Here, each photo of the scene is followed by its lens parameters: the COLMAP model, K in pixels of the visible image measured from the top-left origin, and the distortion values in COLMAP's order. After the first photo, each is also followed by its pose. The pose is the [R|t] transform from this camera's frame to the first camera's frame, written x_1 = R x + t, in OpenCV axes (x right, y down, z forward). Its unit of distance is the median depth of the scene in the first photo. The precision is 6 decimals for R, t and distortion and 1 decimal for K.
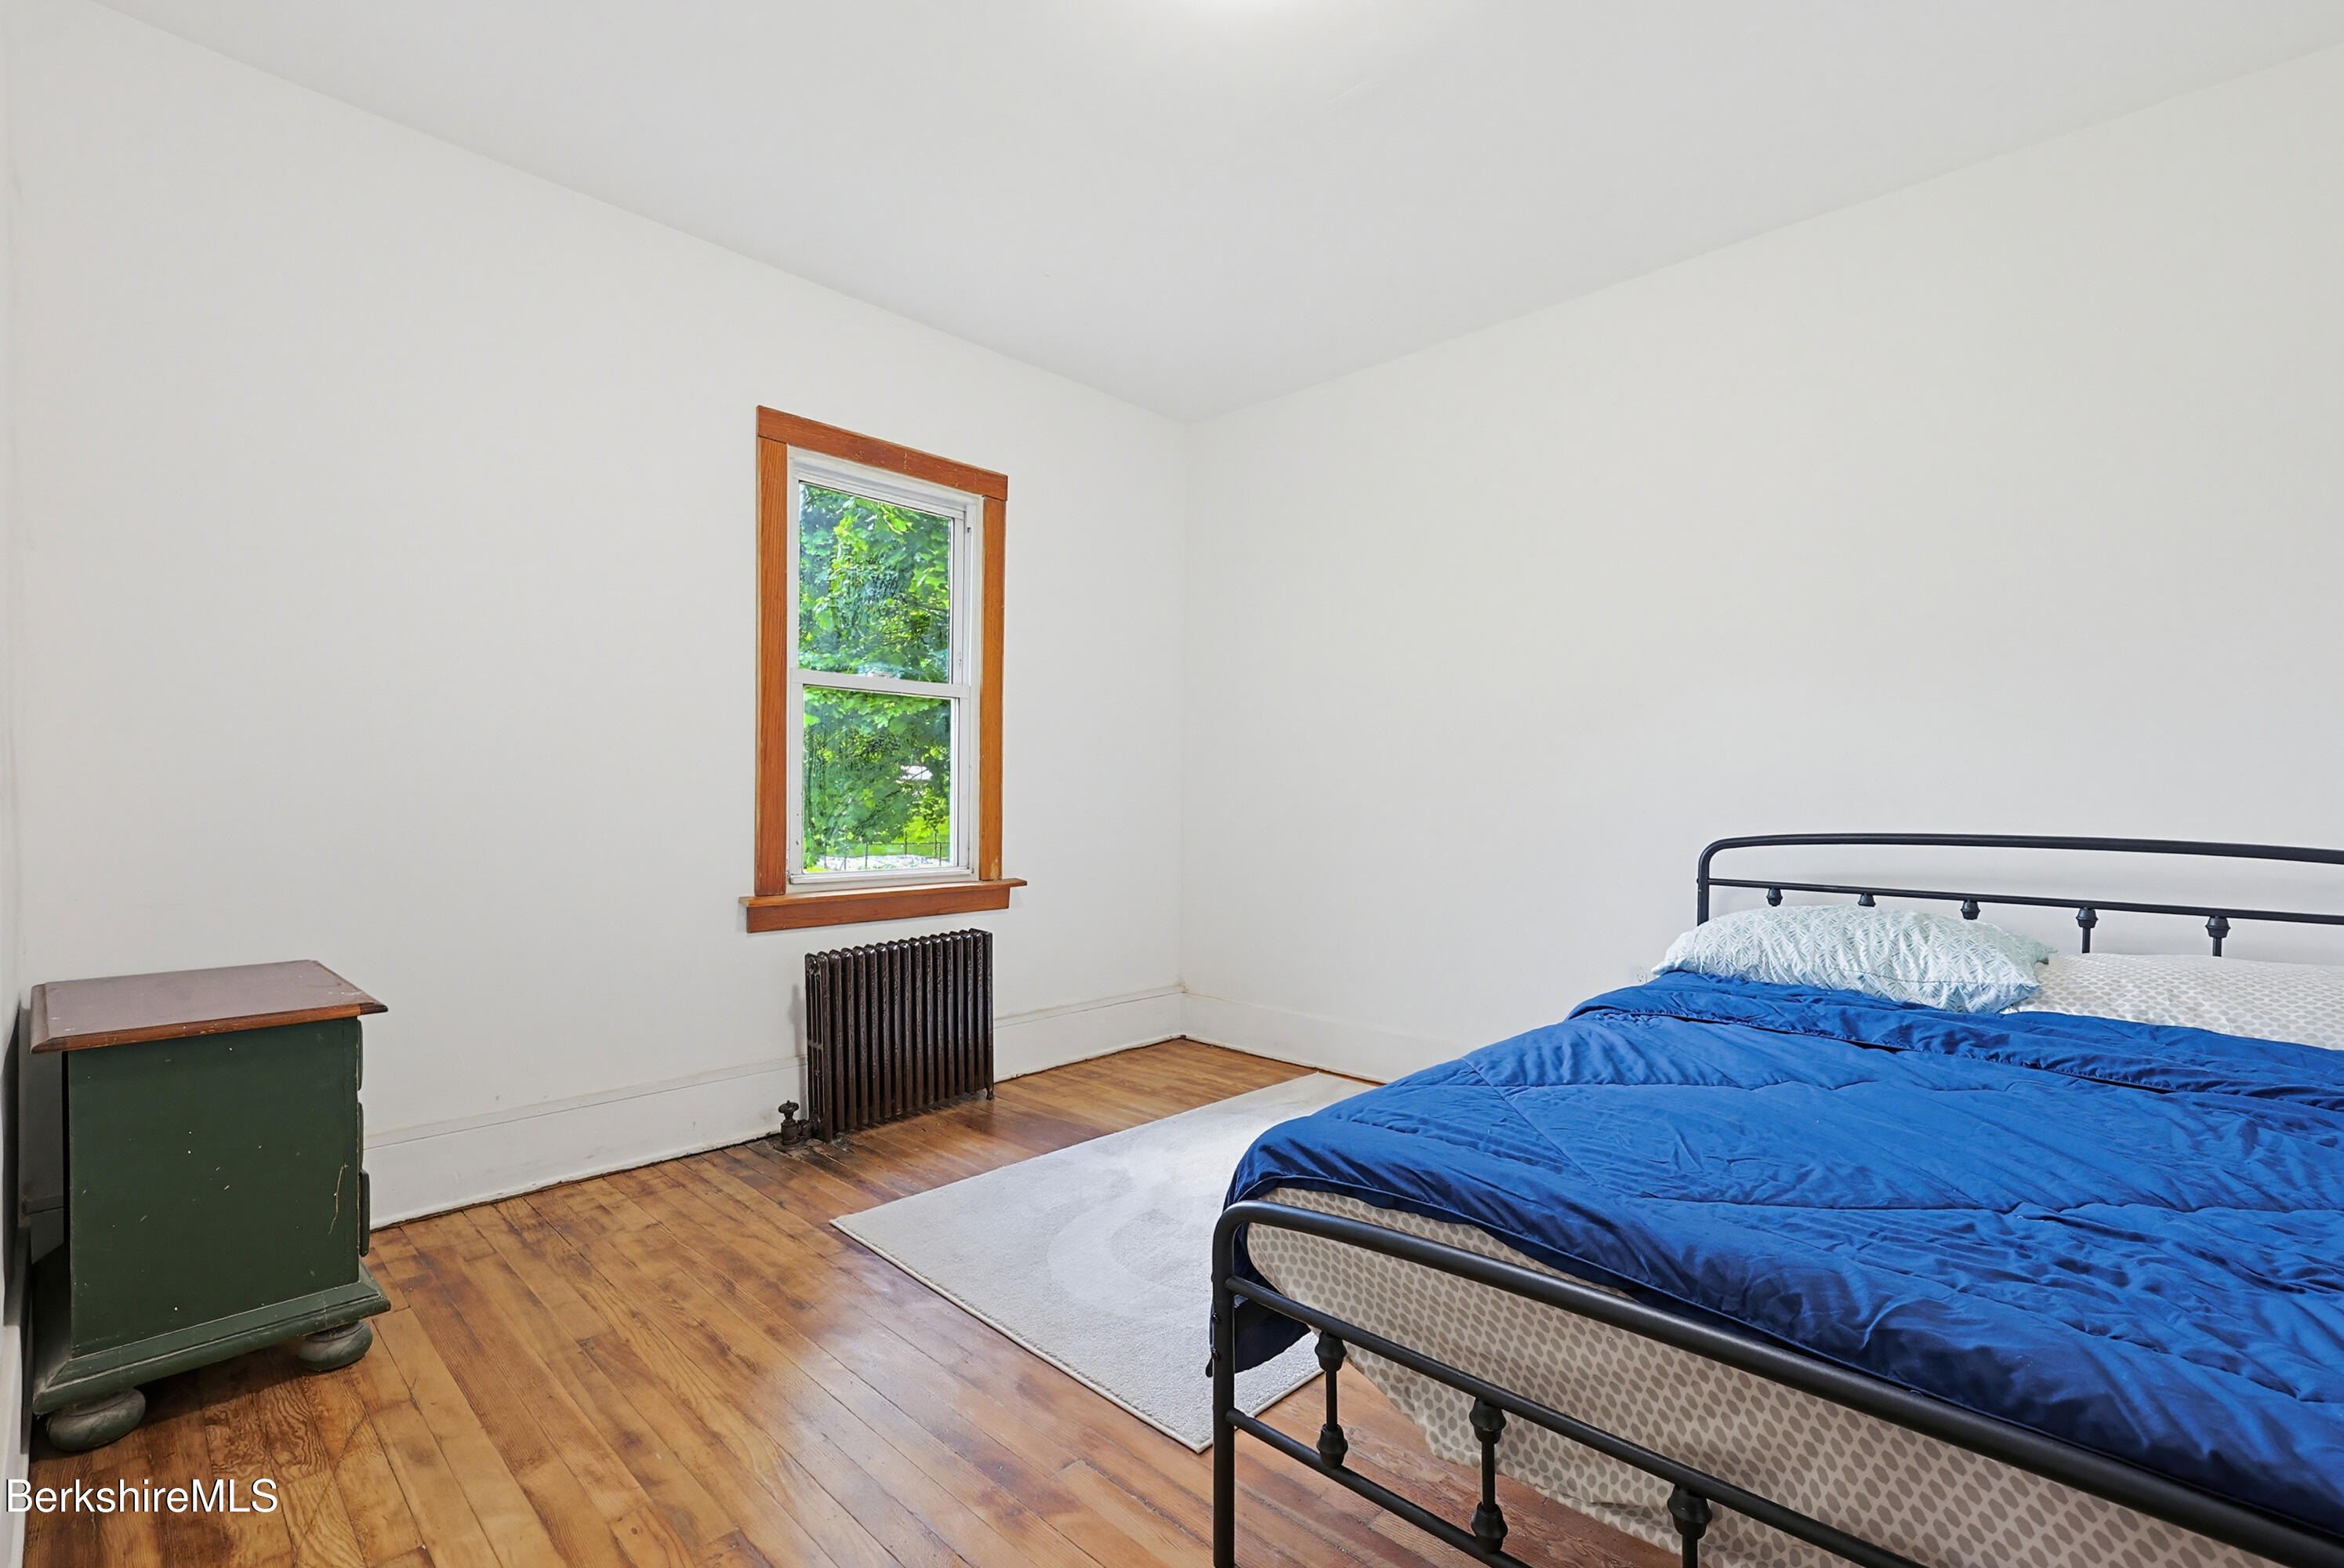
lens RADIAL K [[1011.7, 0, 1163.8], [0, 1011.7, 772.7], [0, 0, 1]] dist [0.003535, 0.000337]
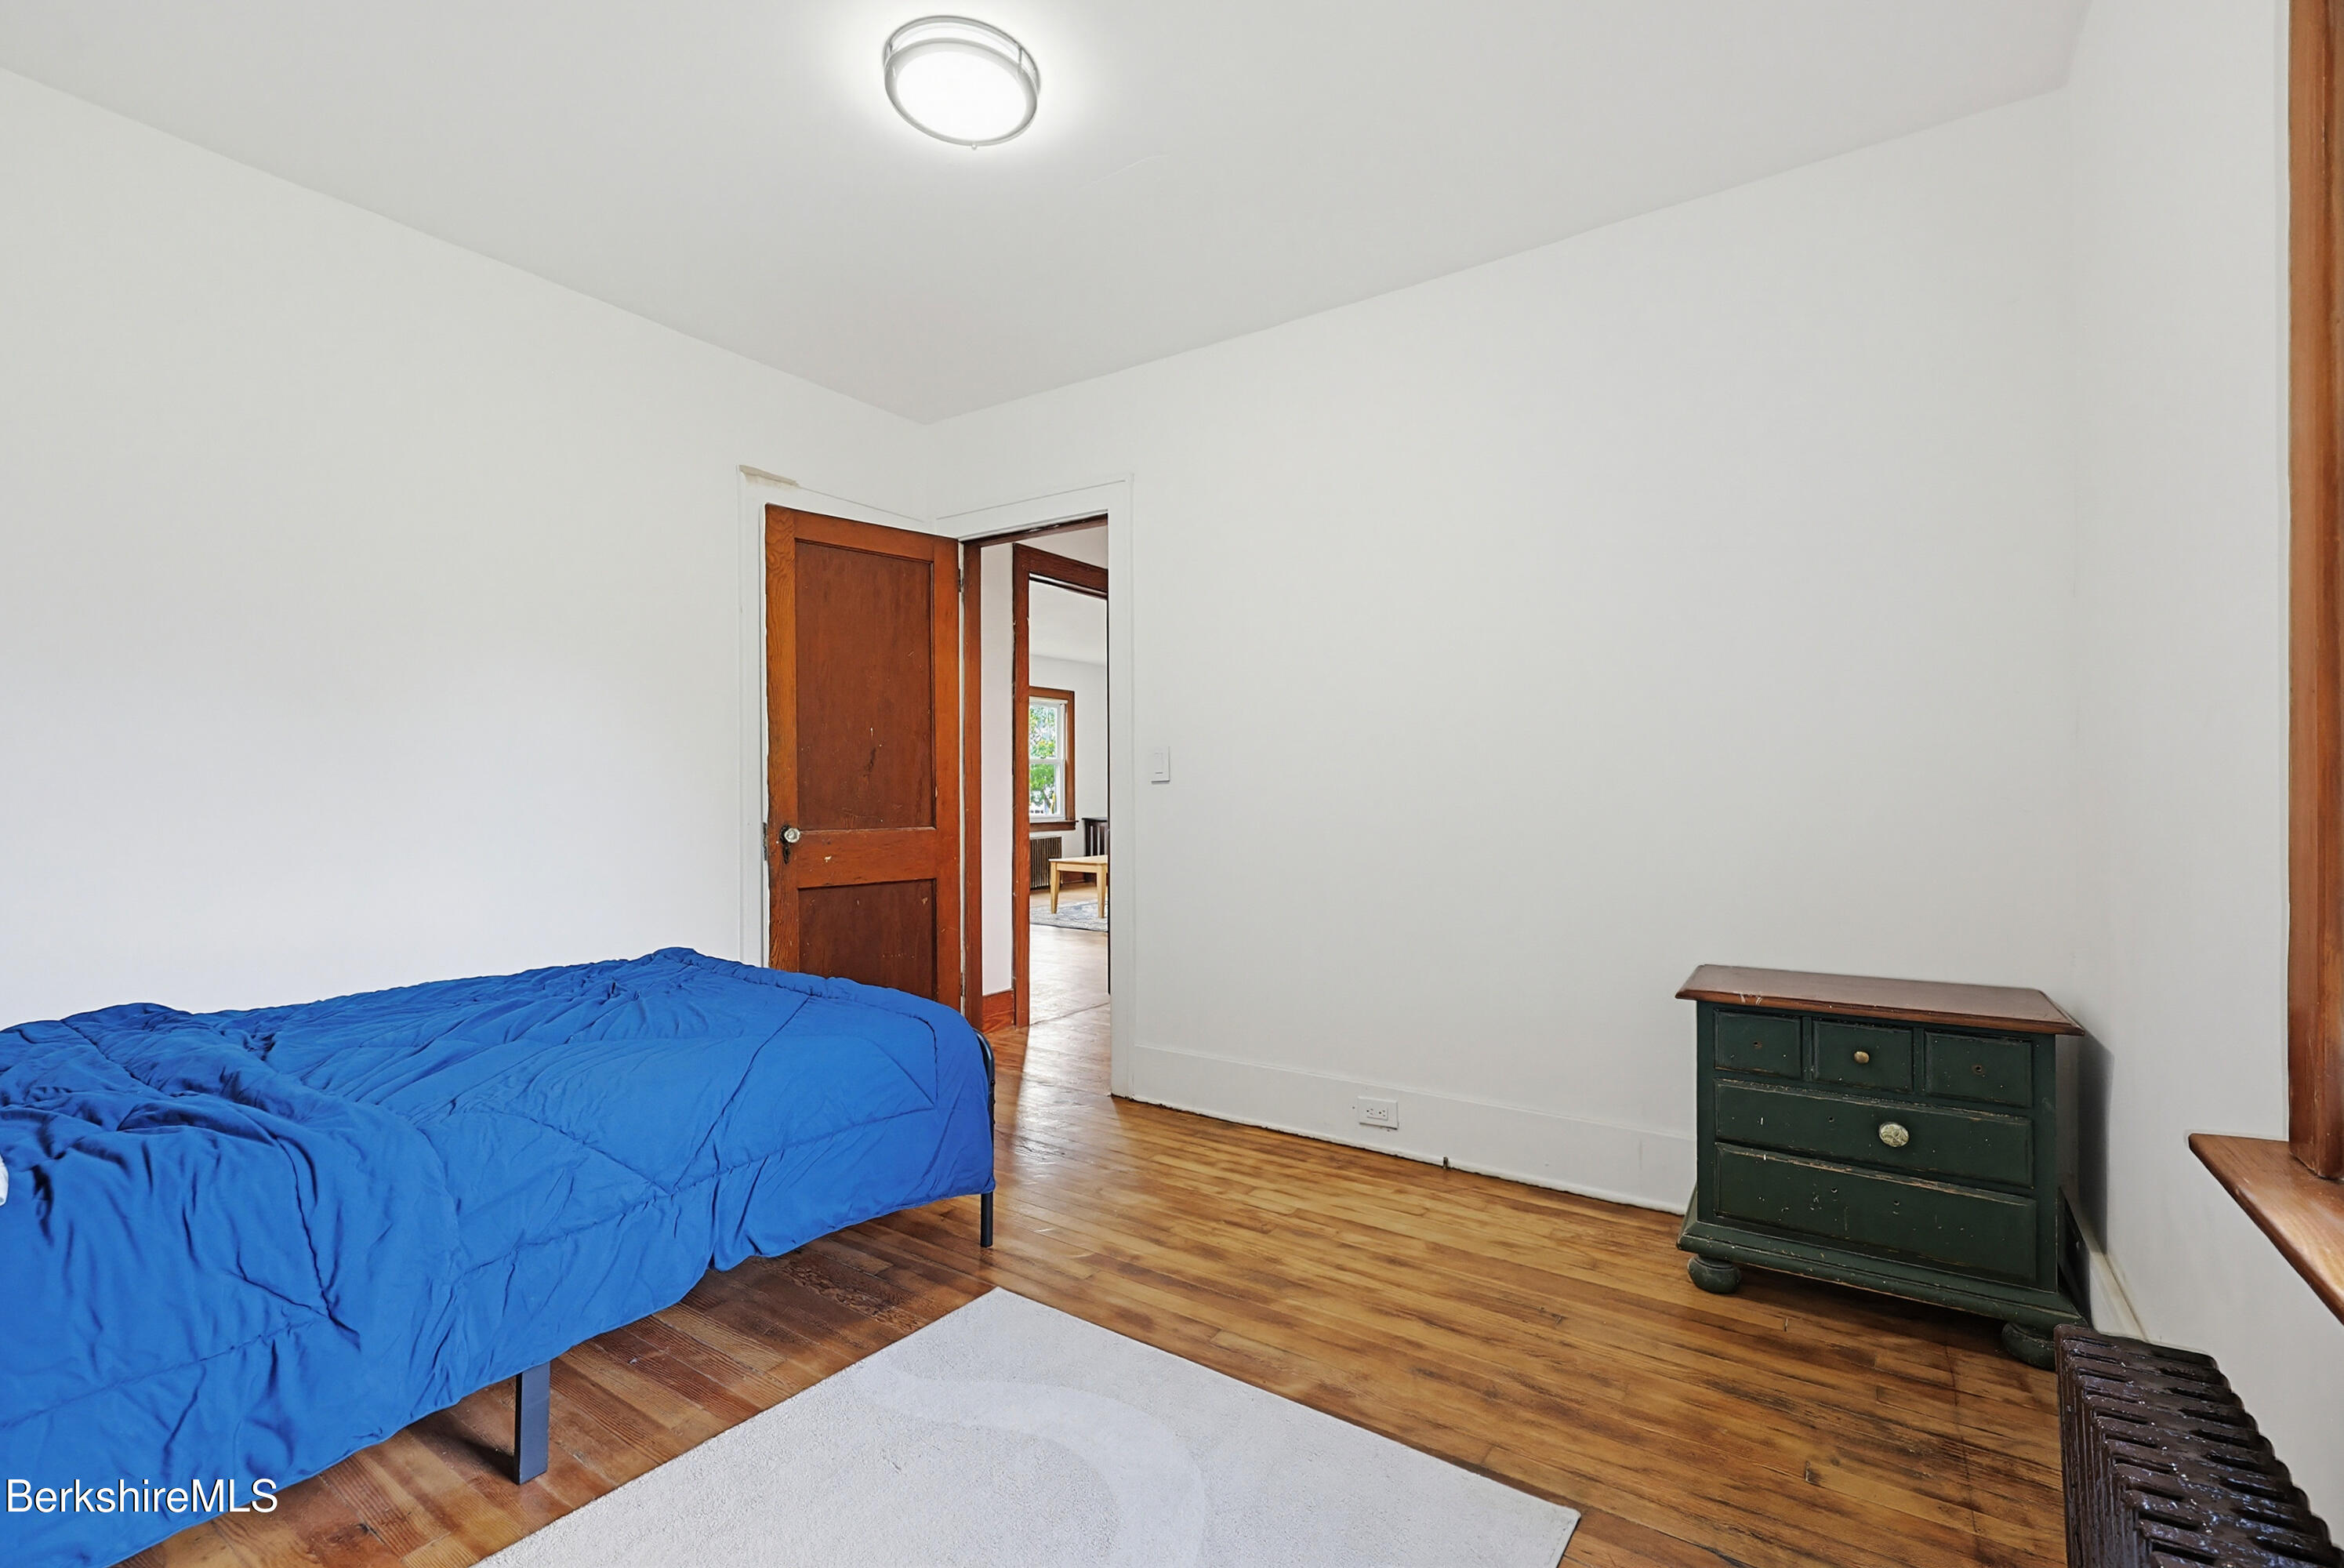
lens RADIAL K [[1011.7, 0, 1163.8], [0, 1011.7, 772.7], [0, 0, 1]] dist [0.003535, 0.000337]
pose [[-0.981289, -0.006832, -0.192419, 0.064216], [-0.004185, 0.999891, -0.014161, -0.009599], [0.192494, -0.013090, -0.981211, 2.050548]]
